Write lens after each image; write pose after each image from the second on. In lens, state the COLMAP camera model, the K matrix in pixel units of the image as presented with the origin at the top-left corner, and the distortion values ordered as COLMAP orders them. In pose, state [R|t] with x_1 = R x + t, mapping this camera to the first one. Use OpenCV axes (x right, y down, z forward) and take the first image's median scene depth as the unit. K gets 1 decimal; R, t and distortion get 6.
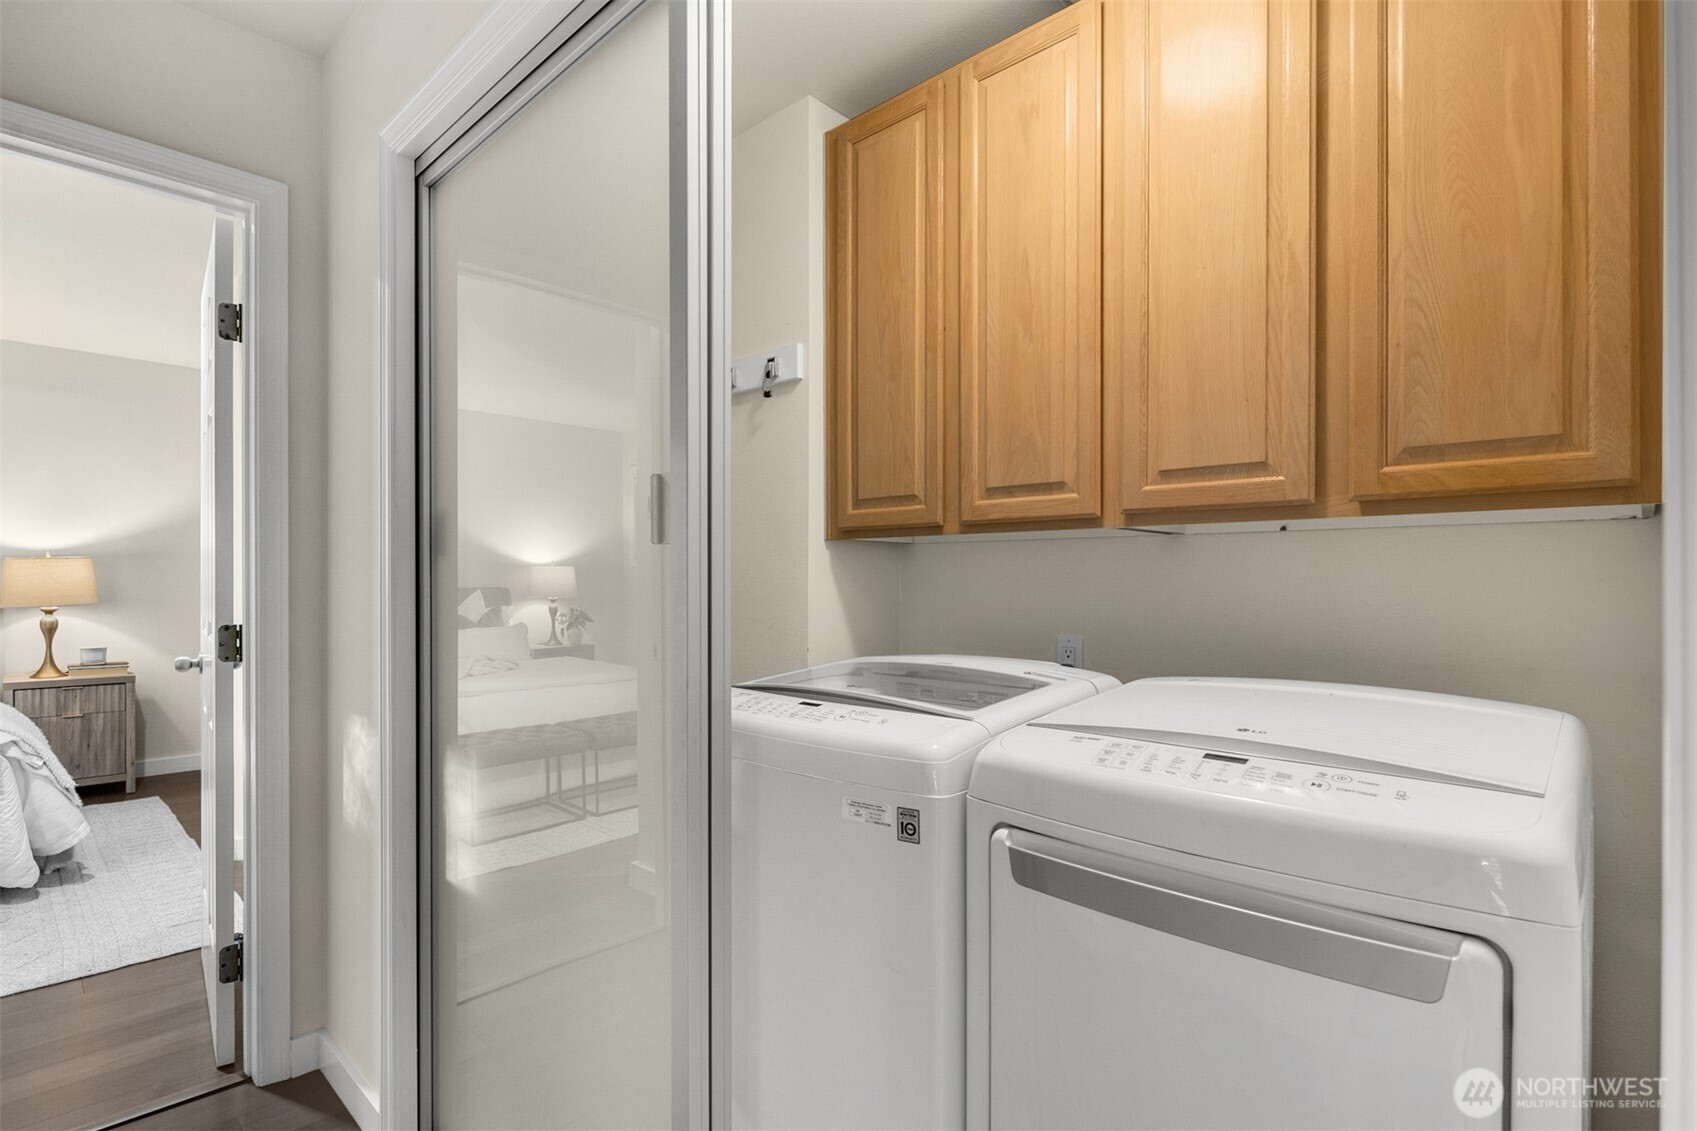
lens RADIAL K [[819.9, 0, 841.8], [0, 819.9, 580.3], [0, 0, 1]] dist [-0.000210, -0.000237]
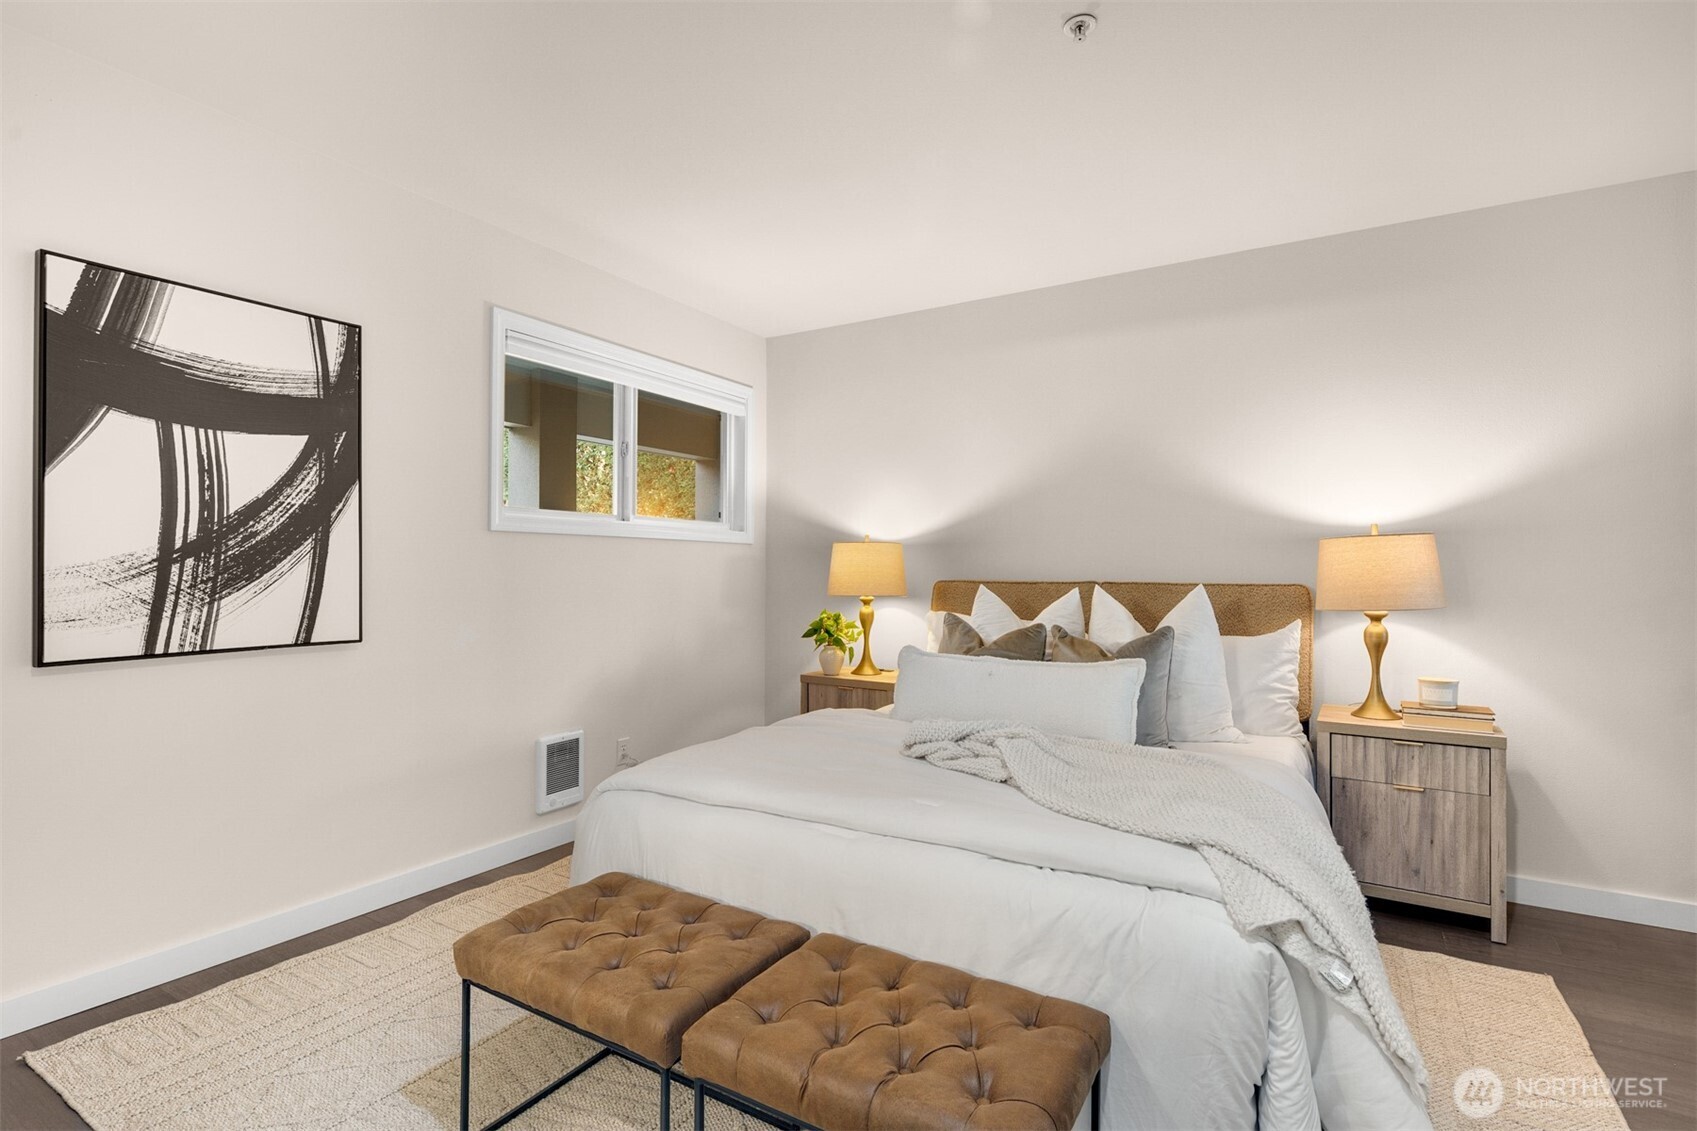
lens RADIAL K [[819.9, 0, 839.6], [0, 819.9, 572.0], [0, 0, 1]] dist [-0.000210, -0.000237]
pose [[0.210962, 0.002379, -0.977491, -0.419116], [0.003408, 0.999989, 0.003169, -0.001560], [0.977488, -0.004000, 0.210951, 0.444514]]
